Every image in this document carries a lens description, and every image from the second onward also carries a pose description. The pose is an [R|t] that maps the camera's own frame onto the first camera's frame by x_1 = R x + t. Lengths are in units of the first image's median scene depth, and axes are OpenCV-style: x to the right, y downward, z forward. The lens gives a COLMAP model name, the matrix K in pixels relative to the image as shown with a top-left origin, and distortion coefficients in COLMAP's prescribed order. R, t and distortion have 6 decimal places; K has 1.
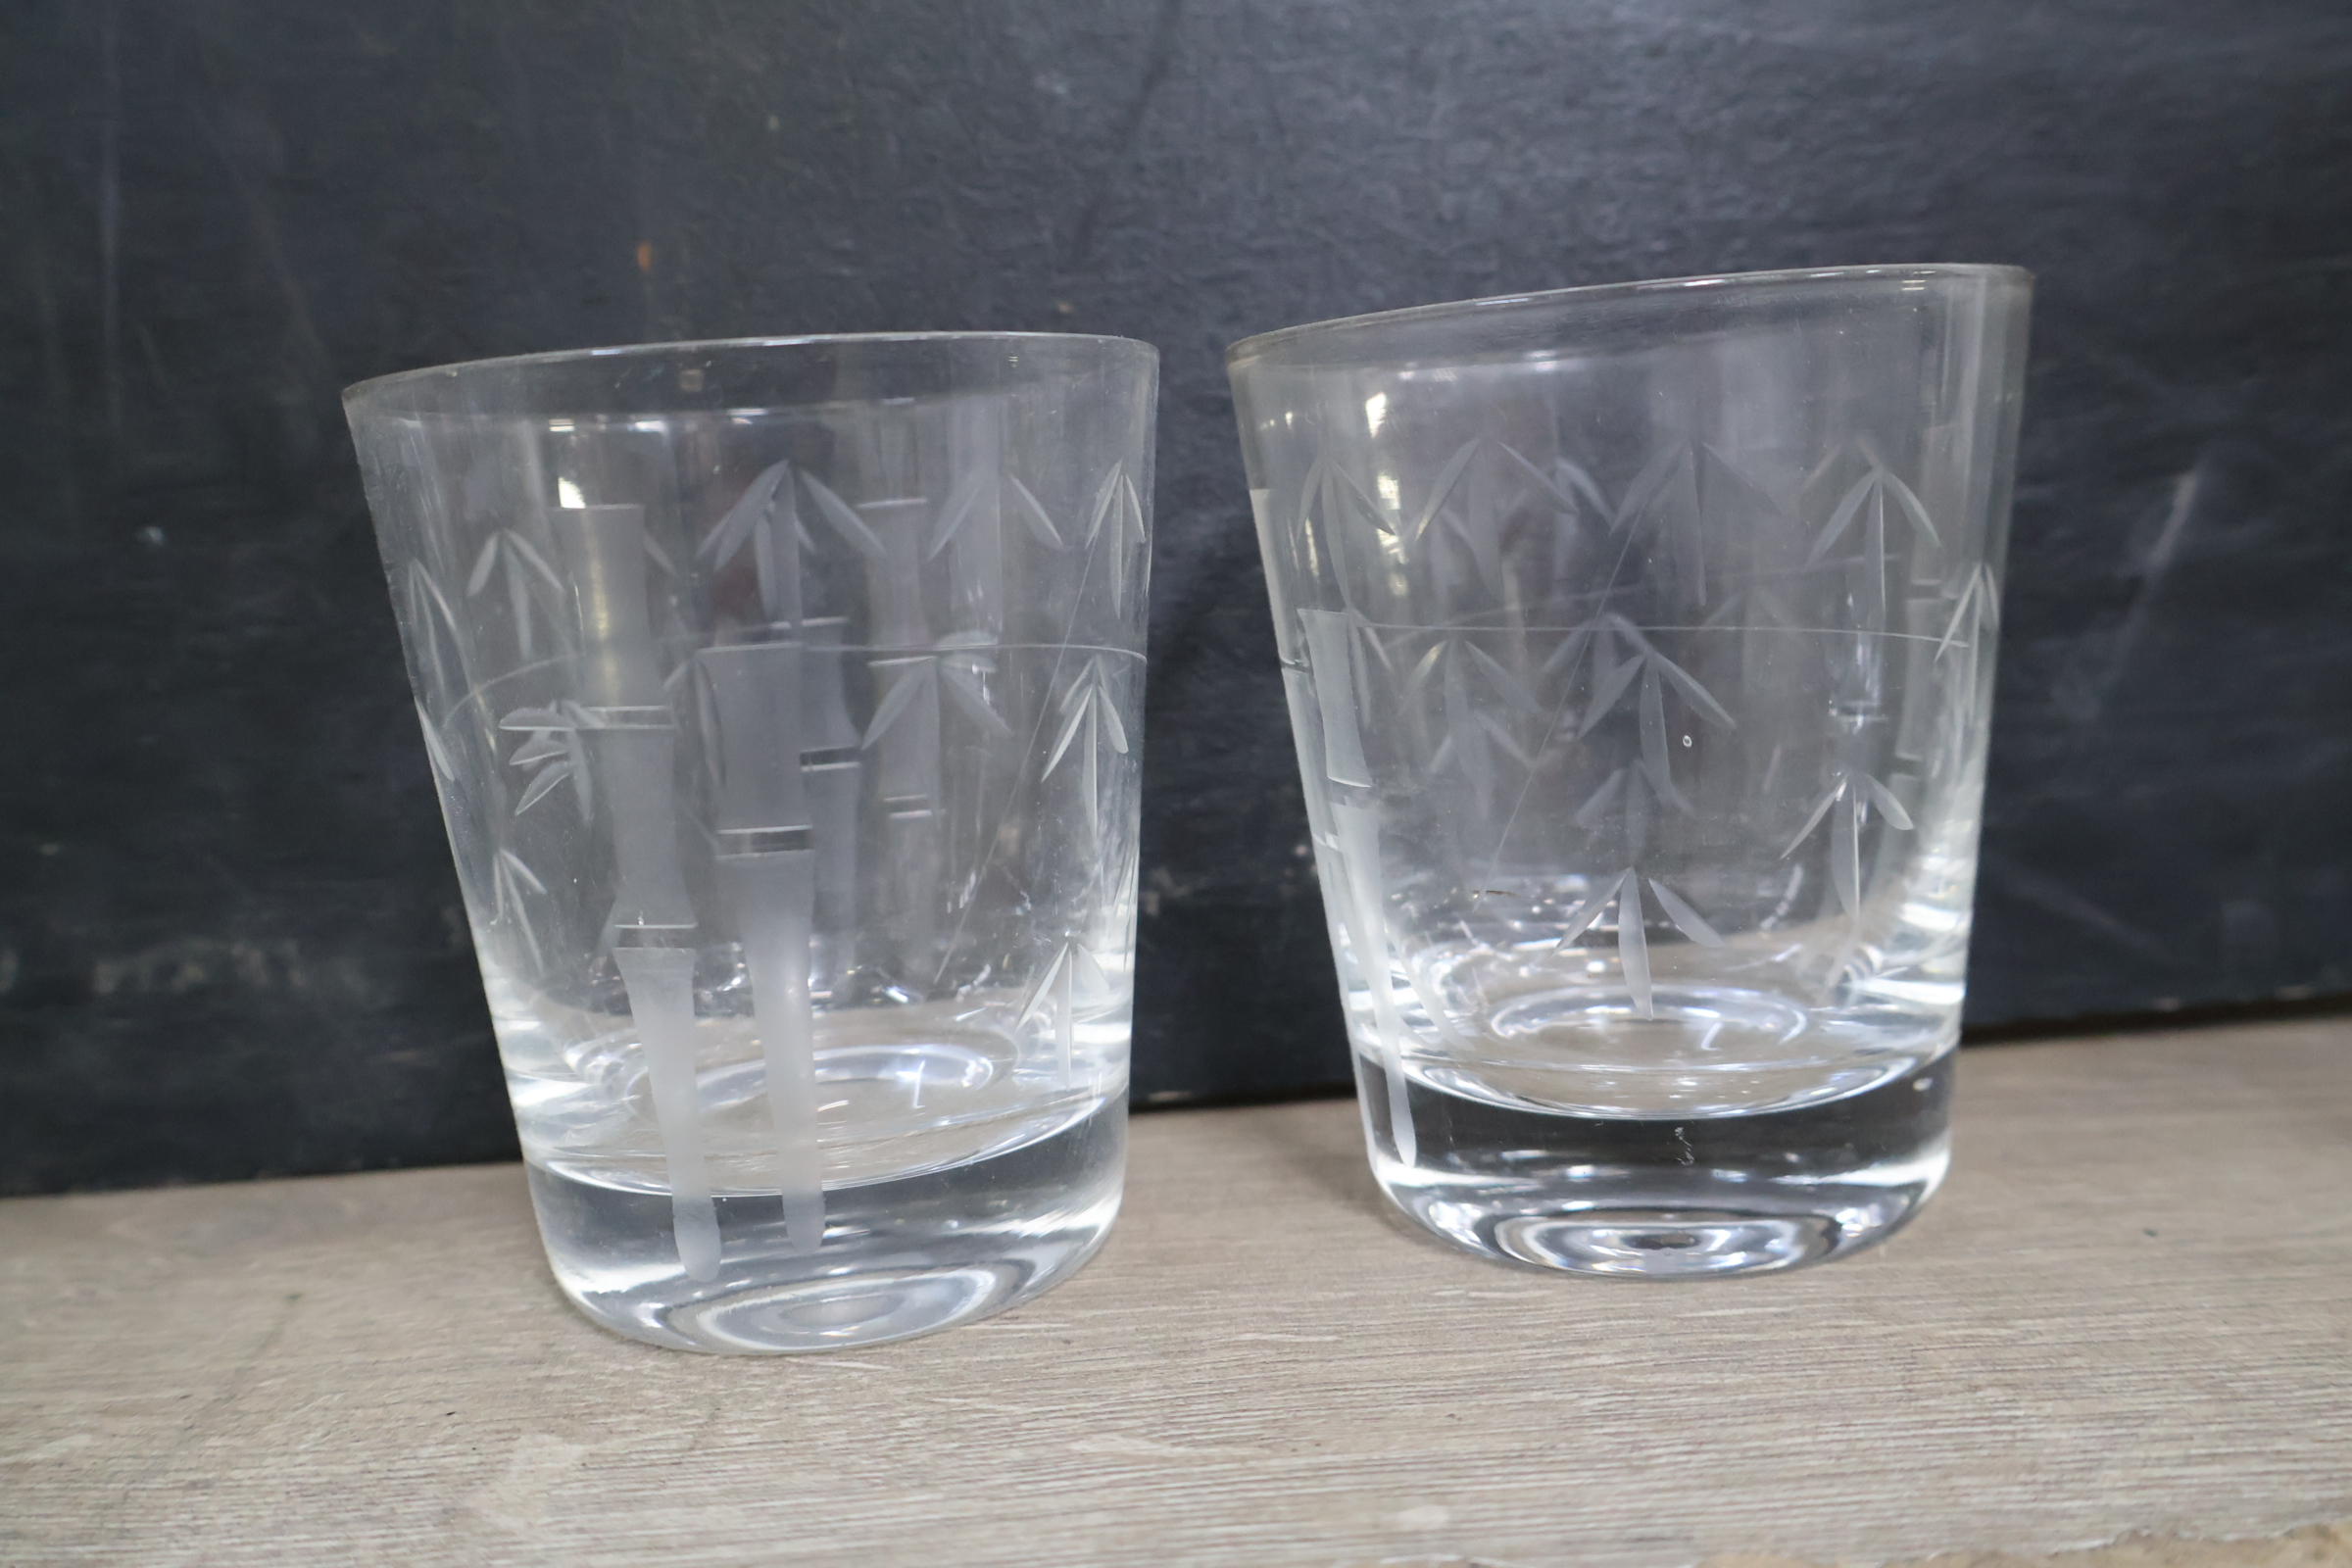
lens RADIAL K [[2100.3, 0, 1173.6], [0, 2100.3, 766.5], [0, 0, 1]] dist [0.017294, -0.006501]
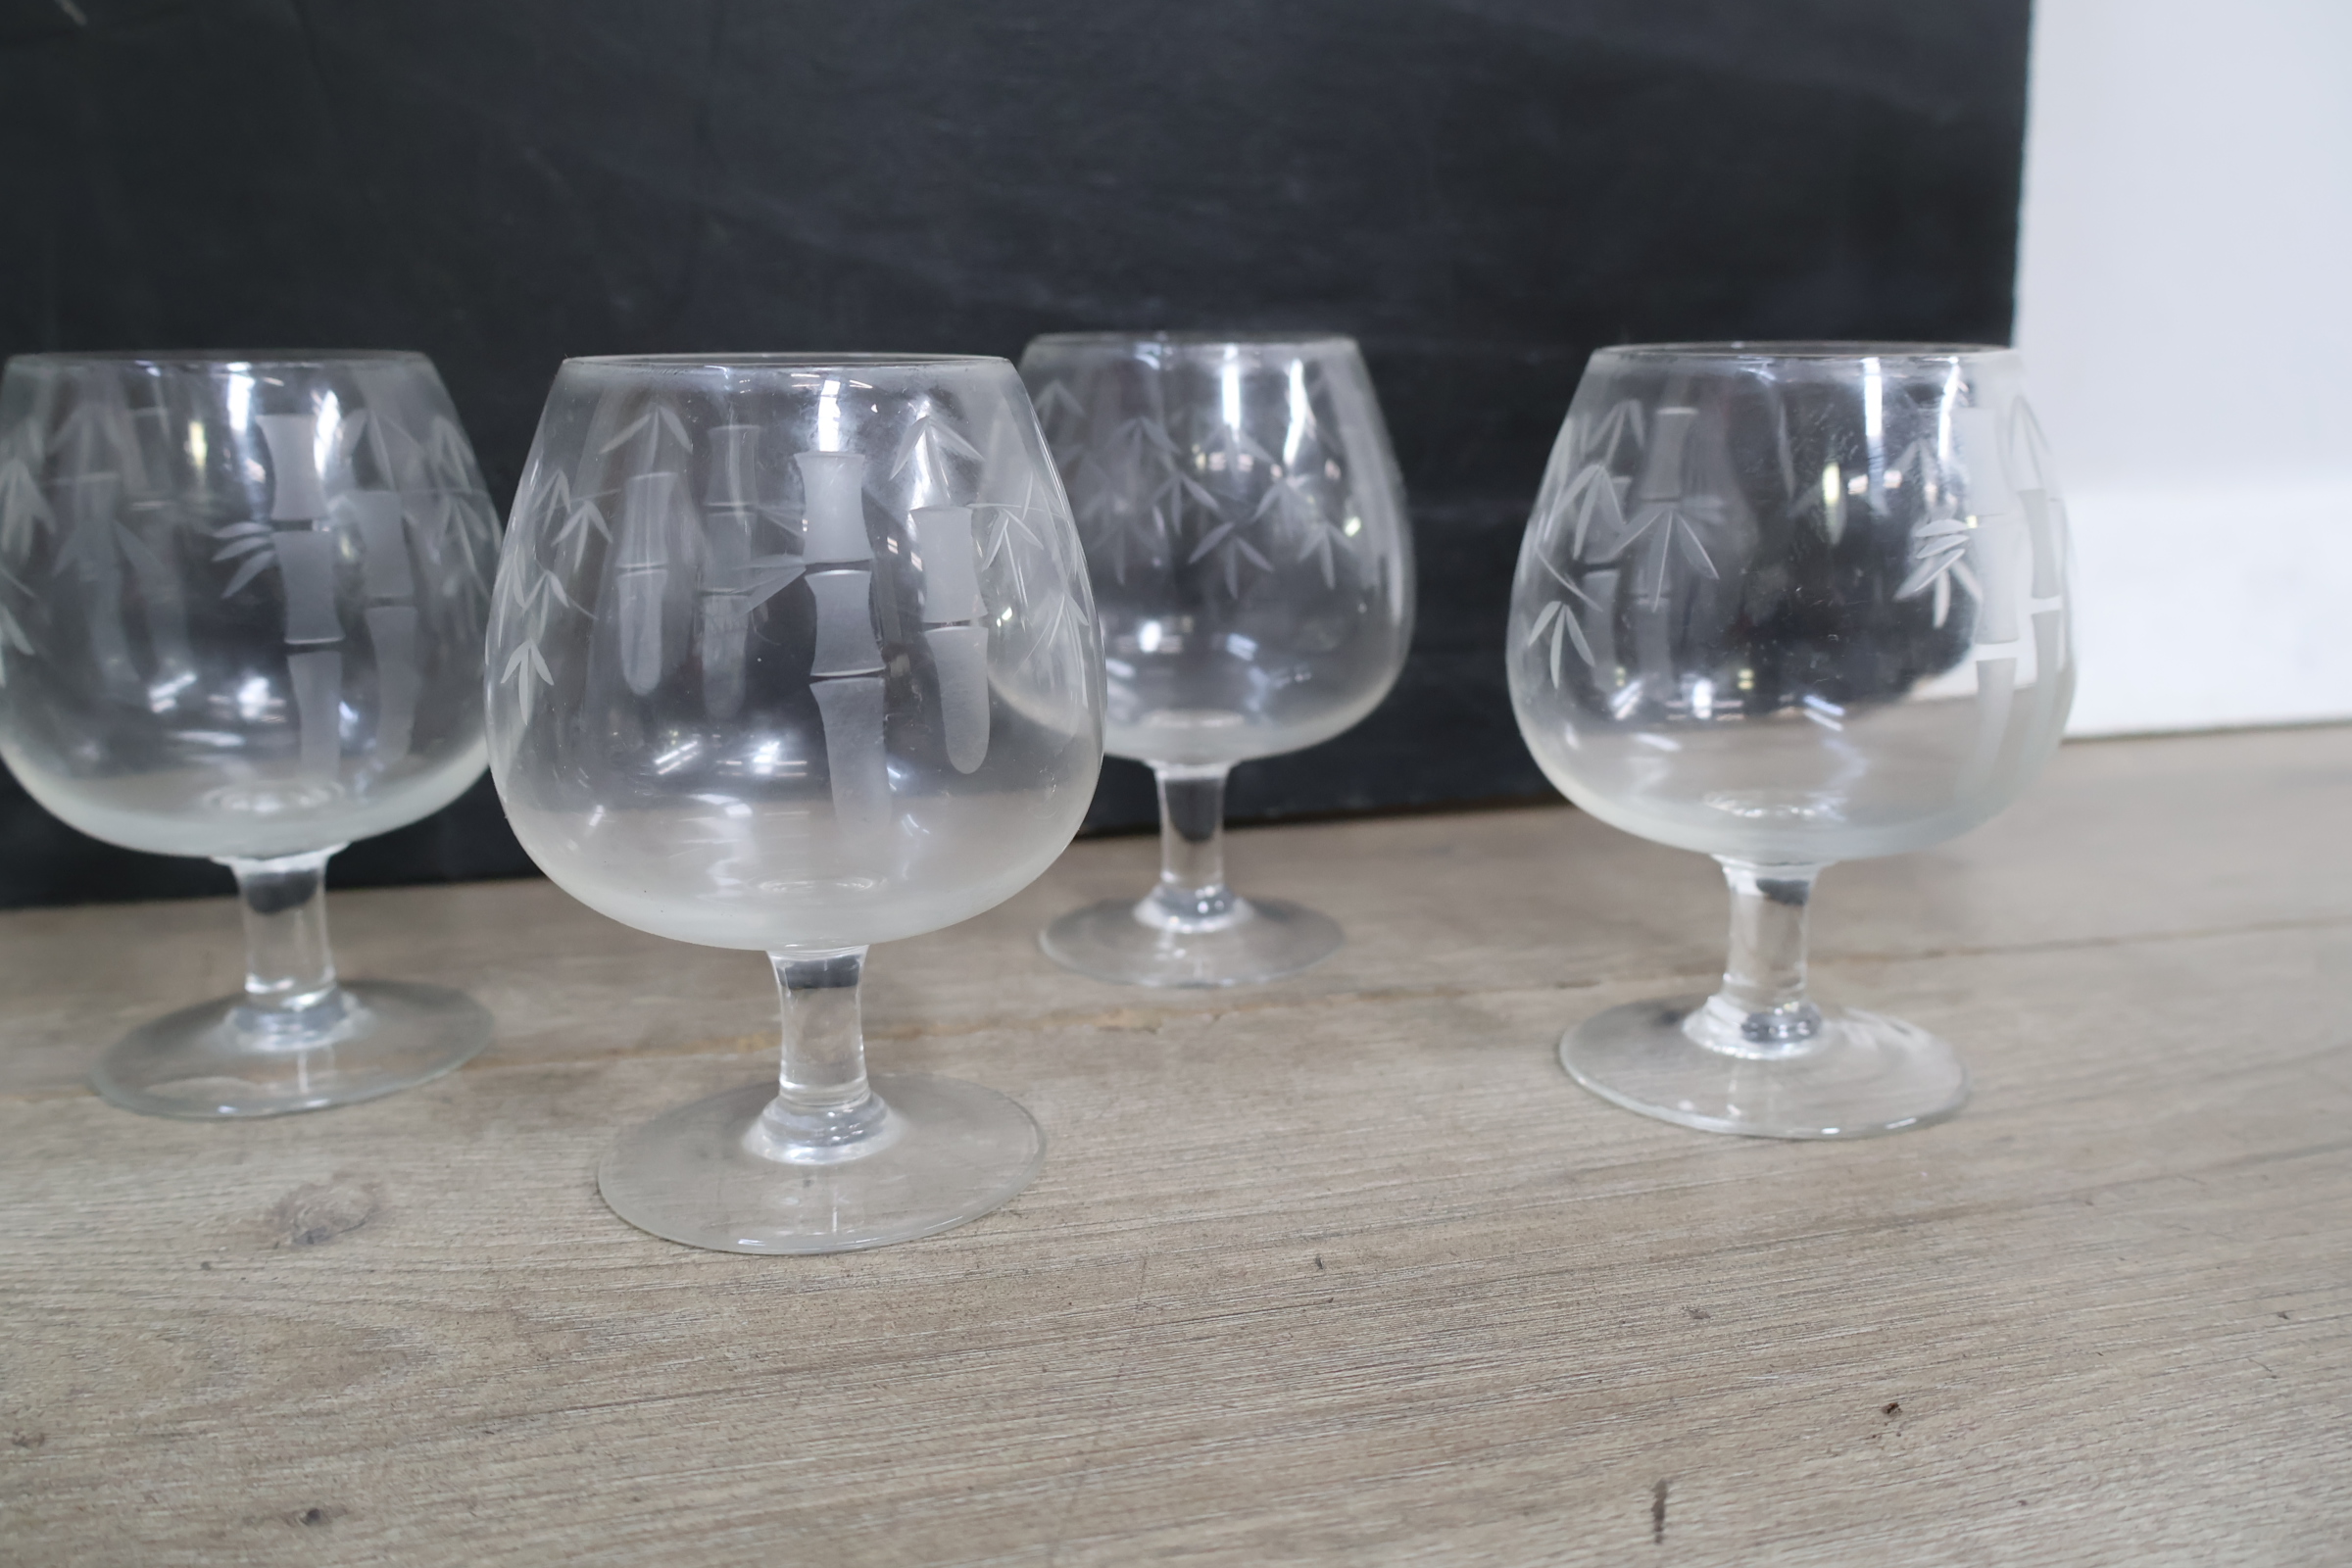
lens RADIAL K [[2100.3, 0, 1167.1], [0, 2100.3, 784.8], [0, 0, 1]] dist [0.017294, -0.006501]
pose [[0.975214, 0.017725, 0.220553, 0.009692], [-0.038948, 0.994973, 0.092254, -0.132831], [-0.217809, -0.098558, 0.971002, -1.227005]]
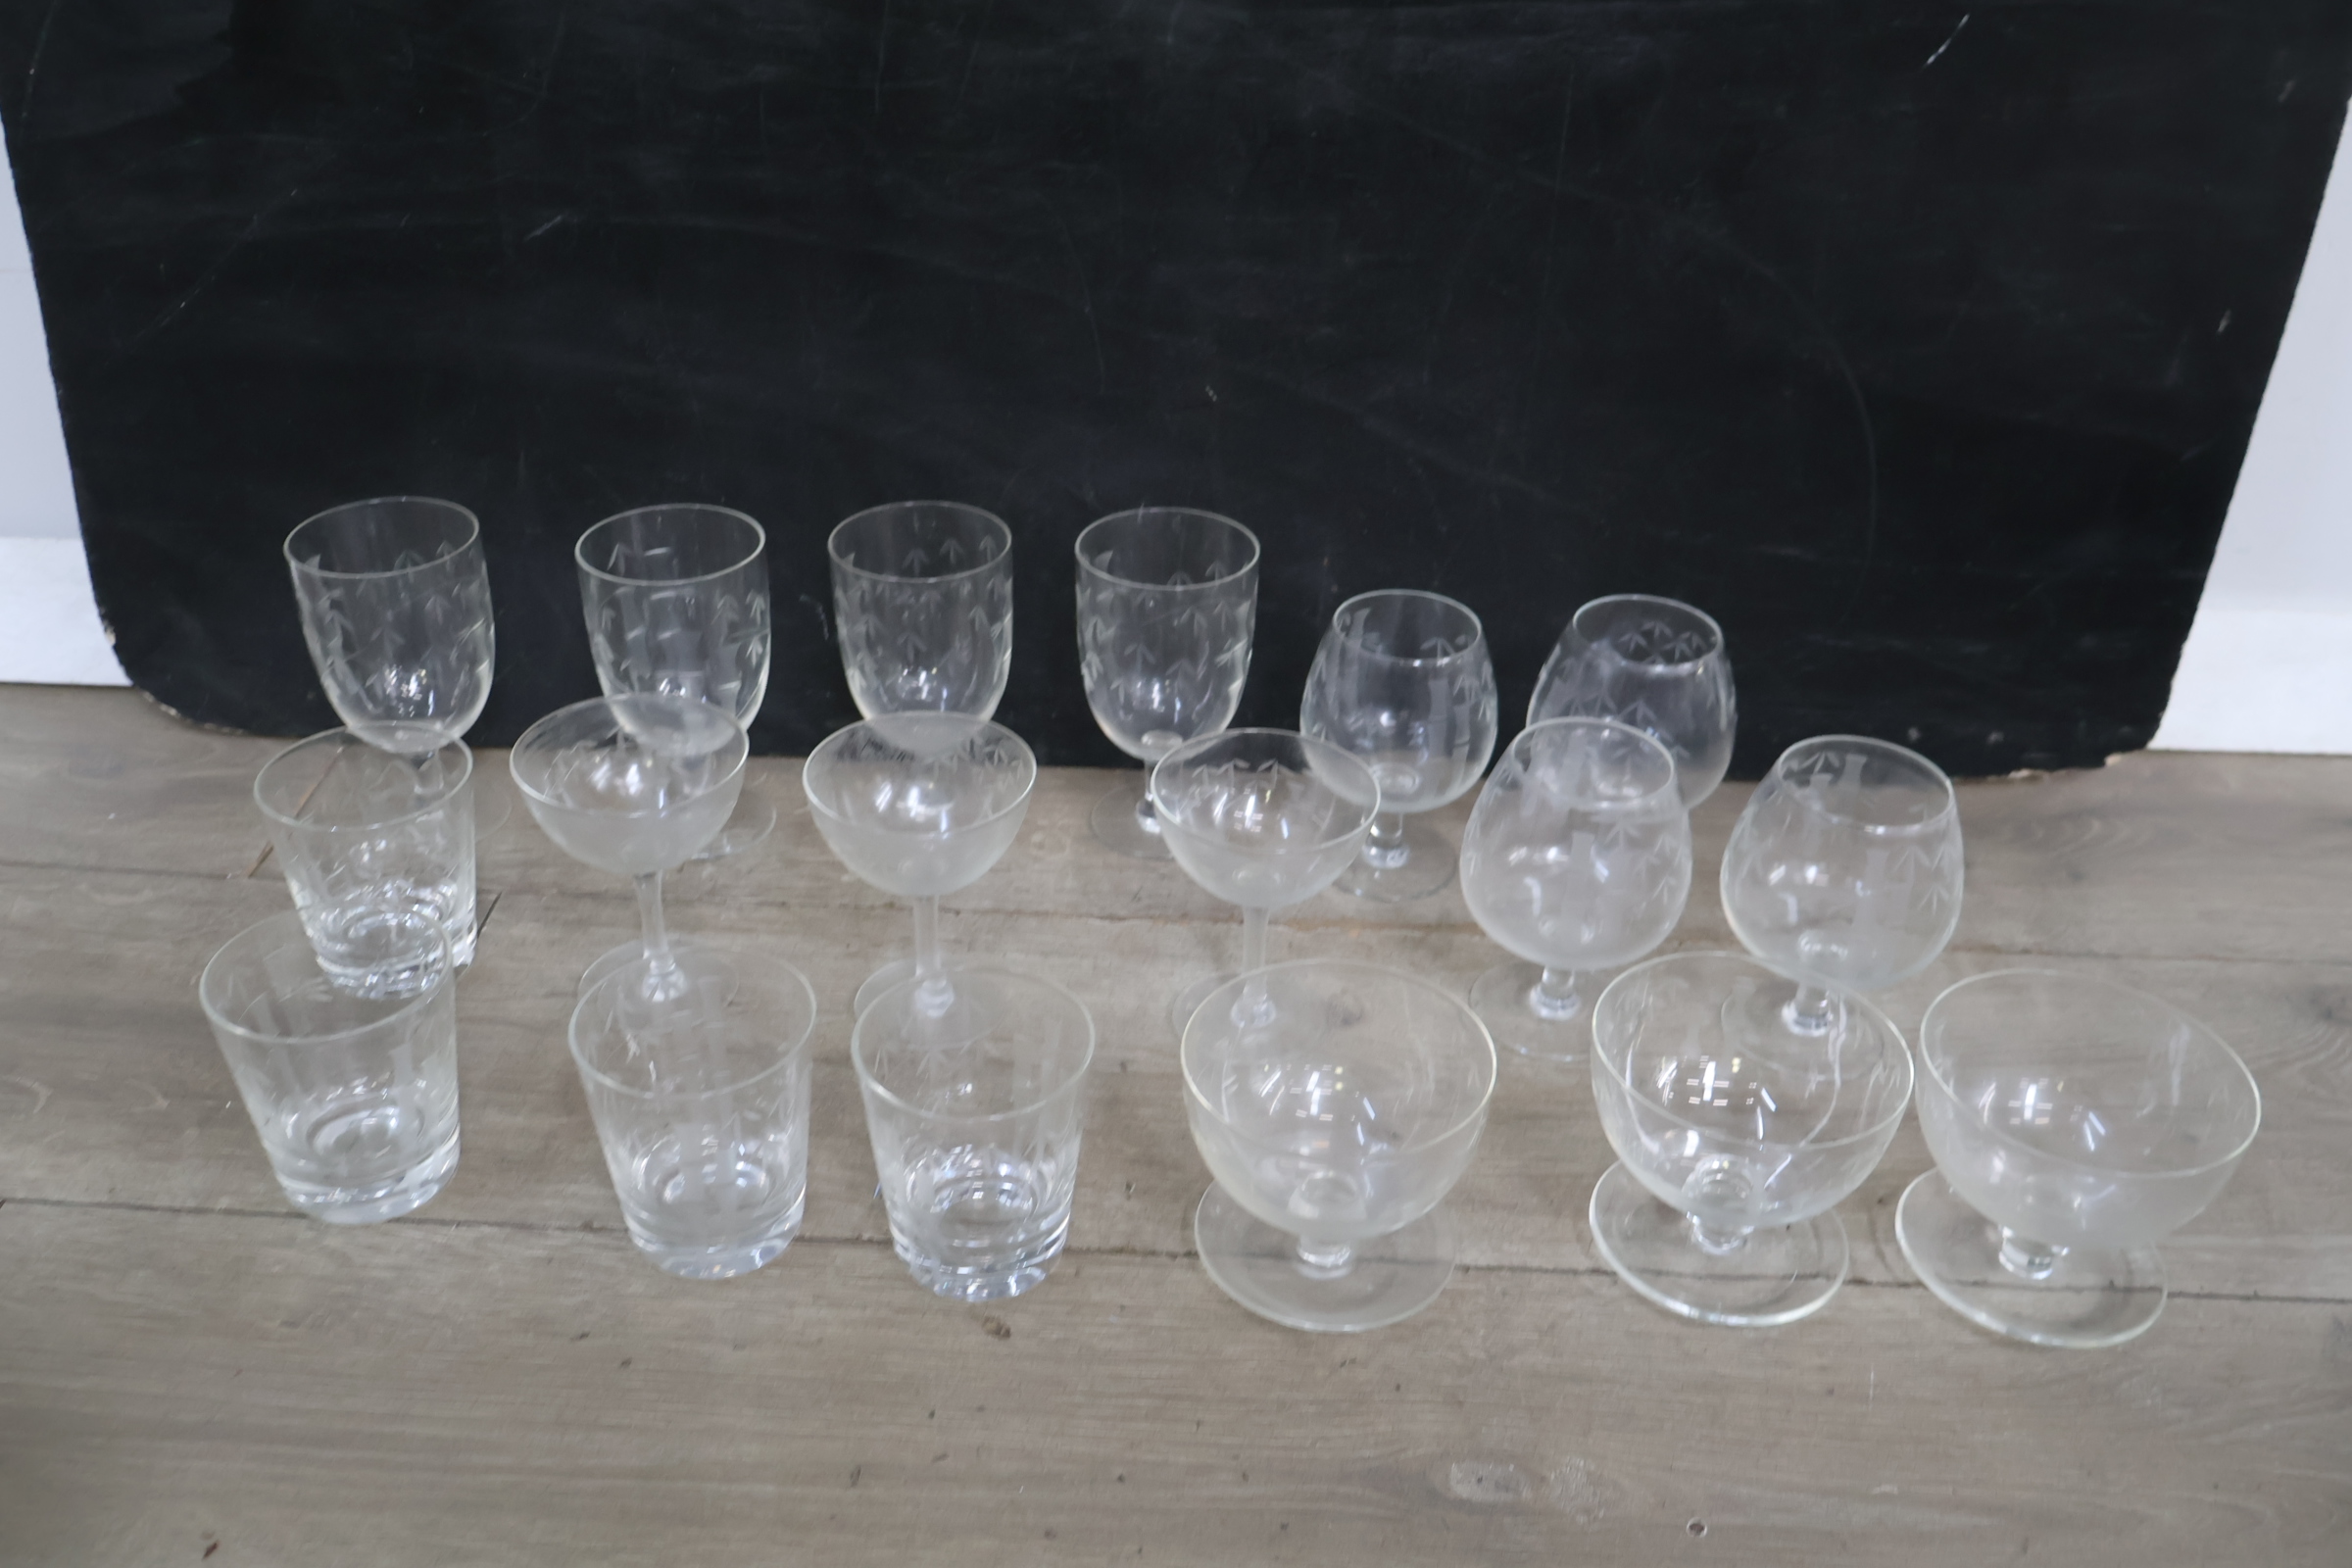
lens RADIAL K [[2100.3, 0, 1176.4], [0, 2100.3, 787.3], [0, 0, 1]] dist [0.017294, -0.006501]
pose [[0.995020, 0.093685, 0.034022, -0.828582], [-0.099202, 0.897733, 0.429226, -1.989131], [0.009669, -0.430464, 0.902556, -3.451312]]
